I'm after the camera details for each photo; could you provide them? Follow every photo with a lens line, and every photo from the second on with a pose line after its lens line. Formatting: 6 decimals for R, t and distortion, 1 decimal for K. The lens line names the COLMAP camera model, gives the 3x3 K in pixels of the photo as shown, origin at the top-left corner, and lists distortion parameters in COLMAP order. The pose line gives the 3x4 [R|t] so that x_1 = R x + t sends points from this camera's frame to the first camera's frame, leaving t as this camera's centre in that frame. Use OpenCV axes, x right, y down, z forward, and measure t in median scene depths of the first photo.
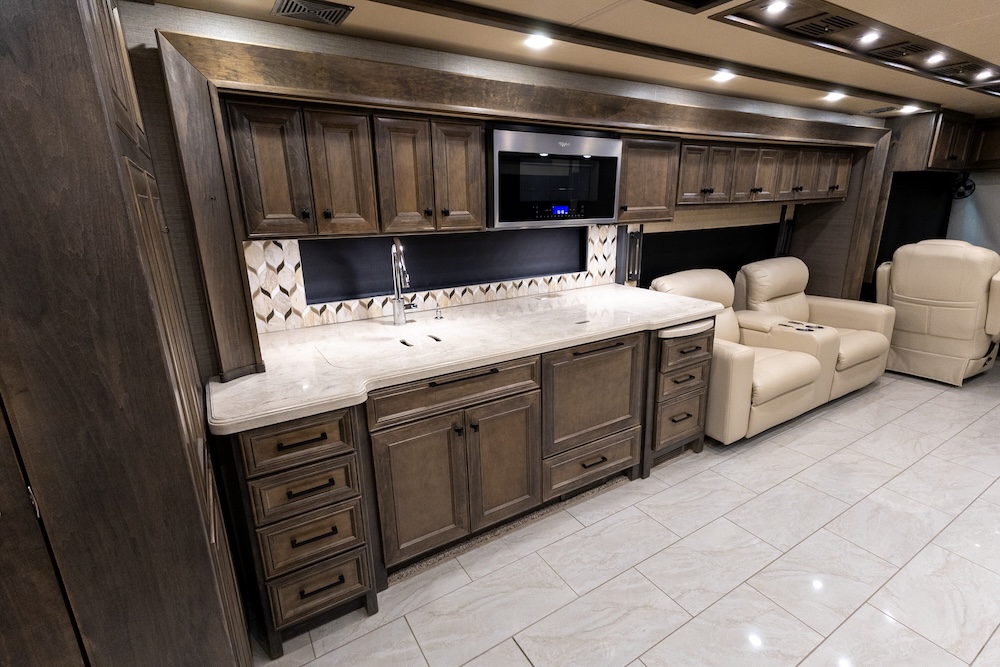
lens RADIAL K [[489.5, 0, 512.0], [0, 489.5, 332.8], [0, 0, 1]] dist [0.027171, 0.000318]
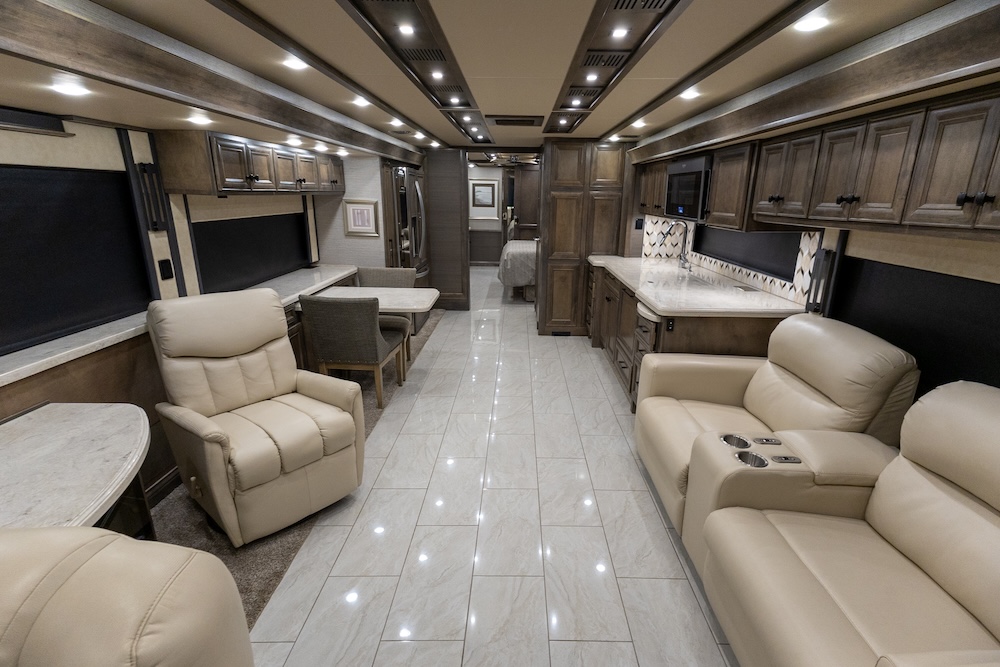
lens RADIAL K [[465.2, 0, 509.2], [0, 465.2, 331.8], [0, 0, 1]] dist [0.015505, -0.000455]
pose [[-0.561866, 0.239718, -0.791734, 1.293923], [-0.223886, 0.877306, 0.424511, -0.330471], [0.796355, 0.415777, -0.439258, 1.100046]]
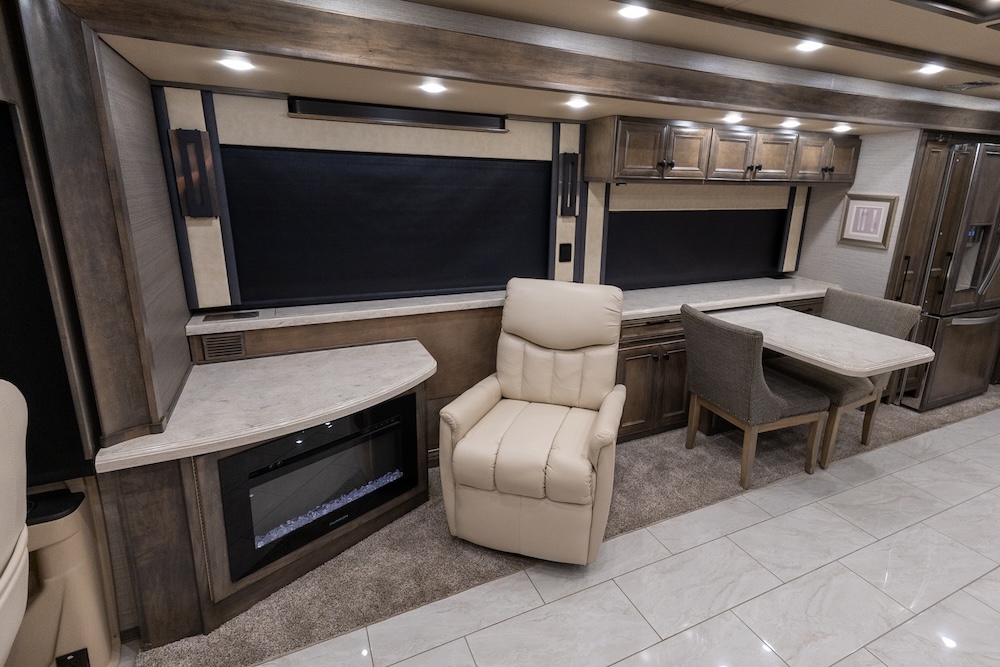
lens RADIAL K [[497.9, 0, 531.9], [0, 497.9, 306.8], [0, 0, 1]] dist [0.021109, -0.000115]
pose [[-0.992381, -0.040677, 0.116296, 0.873429], [0.021433, 0.872535, 0.488081, -0.300791], [-0.121326, 0.486855, -0.865016, 1.056278]]
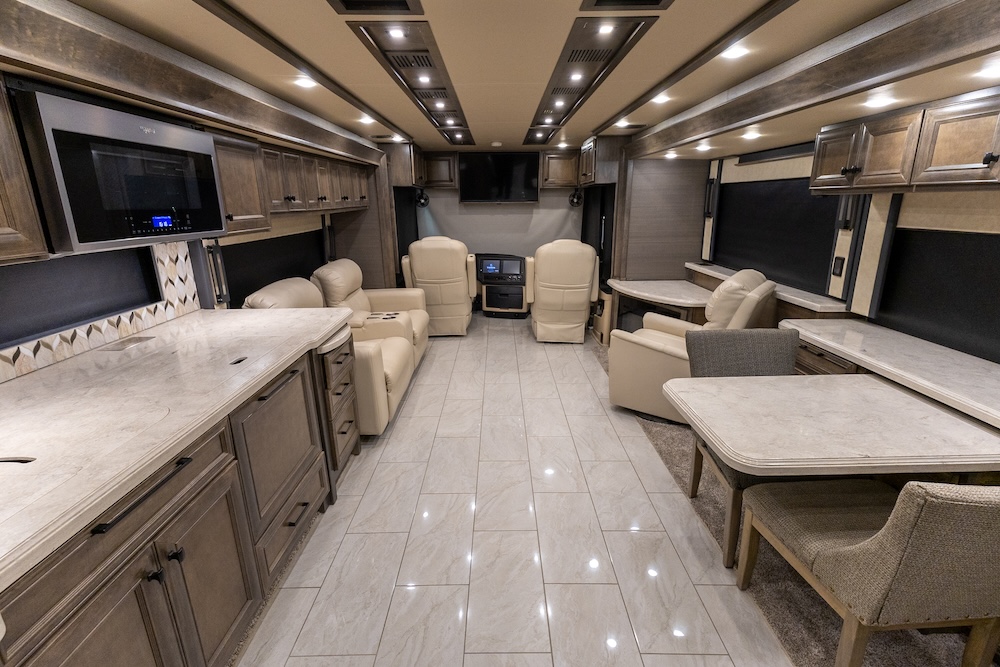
lens RADIAL K [[465.2, 0, 509.2], [0, 465.2, 331.8], [0, 0, 1]] dist [0.015505, -0.000455]
pose [[0.527880, -0.227237, 0.818356, -0.191796], [0.230945, 0.965642, 0.119164, -0.045138], [-0.817317, 0.126091, 0.562222, 0.167444]]
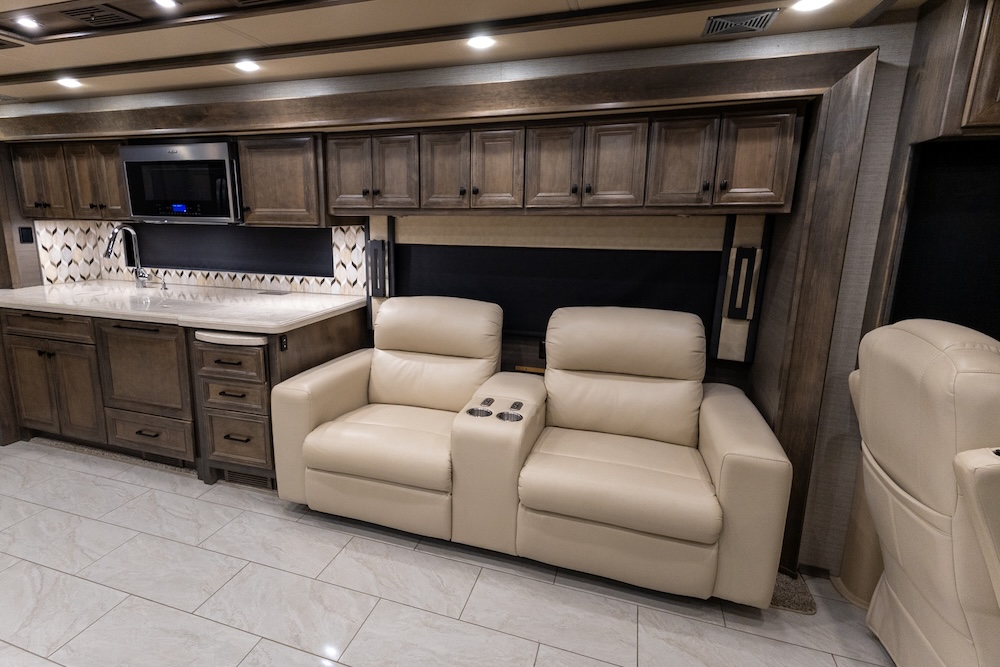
lens RADIAL K [[520.4, 0, 455.7], [0, 520.4, 315.0], [0, 0, 1]] dist [0.021971, -0.000164]
pose [[0.600510, 0.169083, -0.781536, 1.198934], [-0.226506, 0.973324, 0.036535, -0.159719], [0.766865, 0.155083, 0.622790, 0.623829]]
